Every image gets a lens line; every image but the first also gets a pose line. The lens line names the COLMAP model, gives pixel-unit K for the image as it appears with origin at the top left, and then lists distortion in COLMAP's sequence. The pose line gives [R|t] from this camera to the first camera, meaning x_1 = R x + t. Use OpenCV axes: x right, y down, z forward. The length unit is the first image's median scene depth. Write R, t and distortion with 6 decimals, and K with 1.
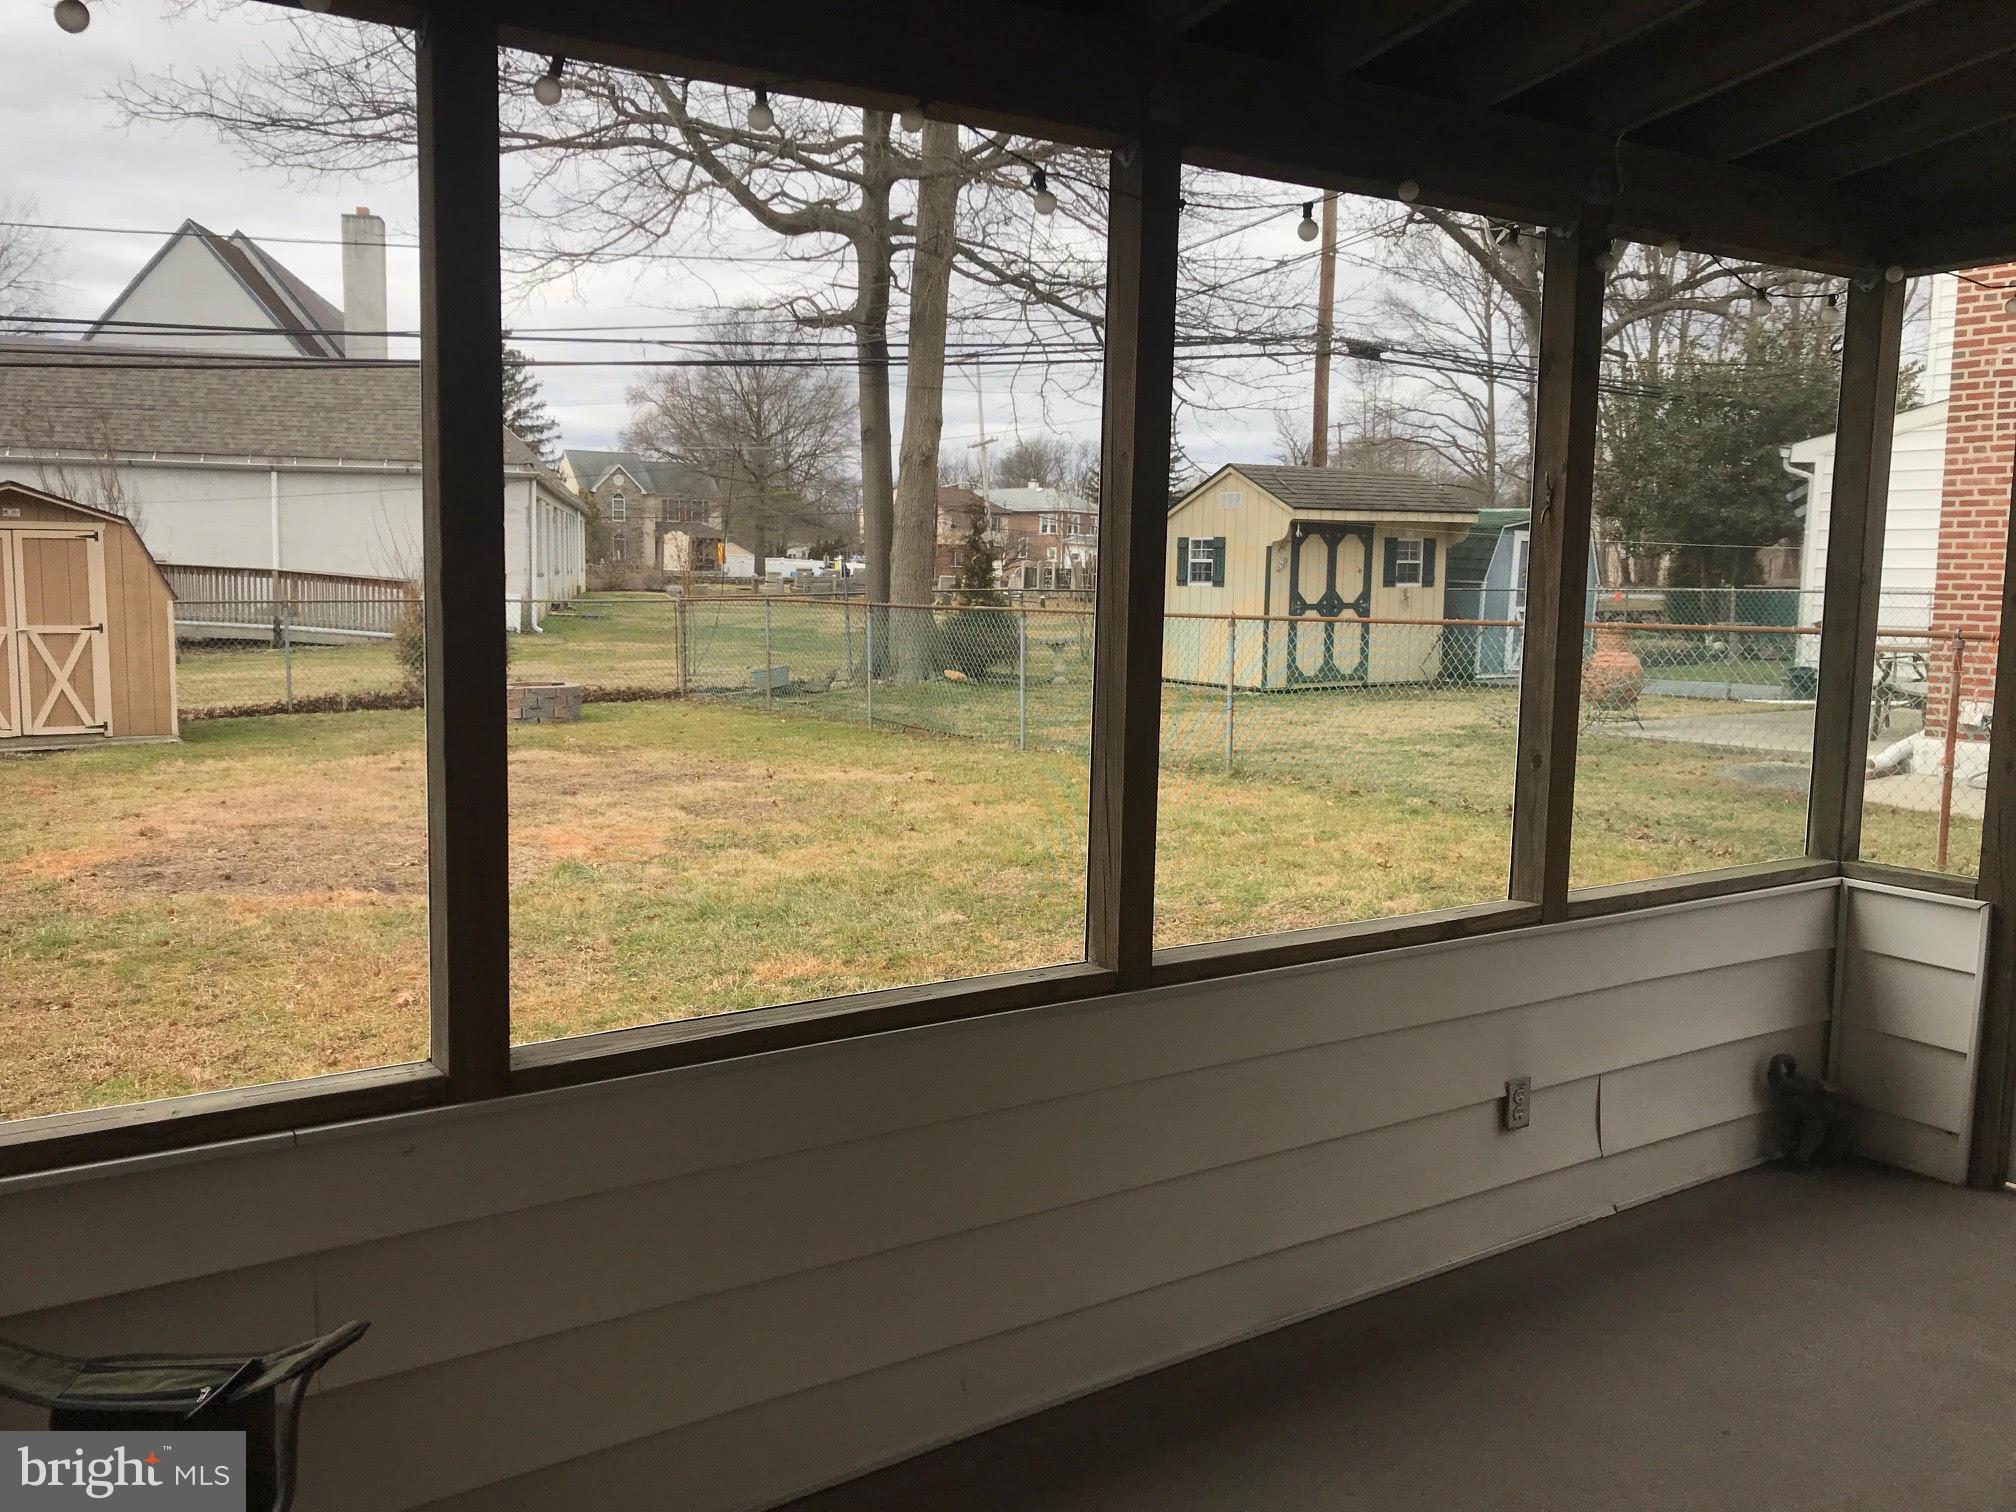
lens RADIAL K [[1928.9, 0, 1129.9], [0, 1928.9, 808.0], [0, 0, 1]] dist [0.004221, 0.017995]
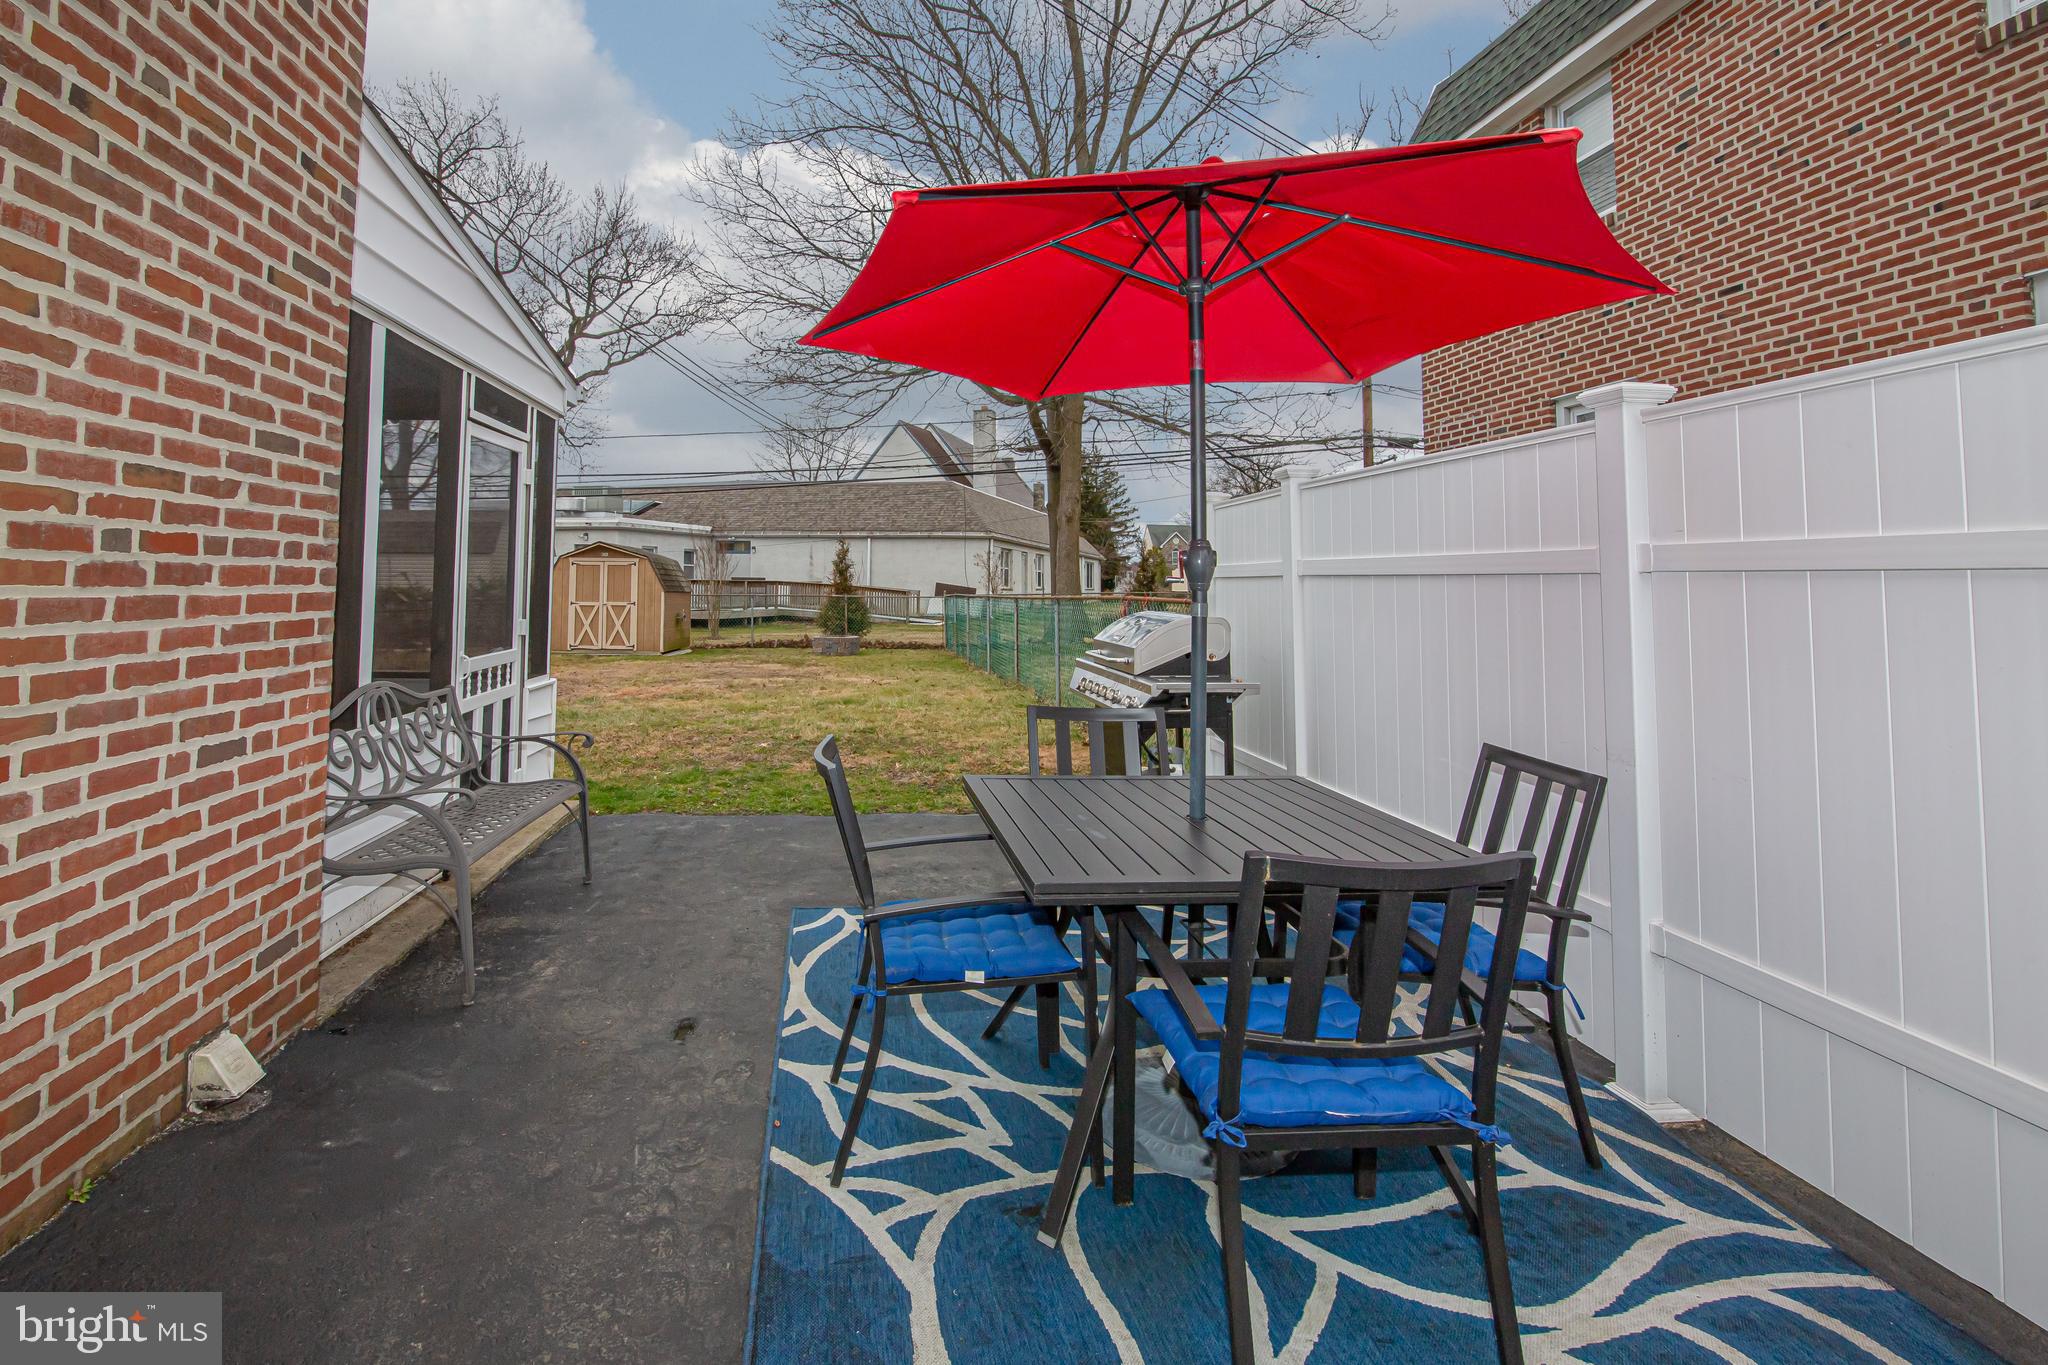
lens RADIAL K [[1234.8, 0, 1004.9], [0, 1234.8, 507.8], [0, 0, 1]] dist [0.003413, -0.000348]
pose [[0.829466, -0.040684, -0.557074, 0.506664], [-0.070553, 0.981724, -0.176748, 0.018140], [0.554083, 0.185910, 0.811436, 0.020746]]
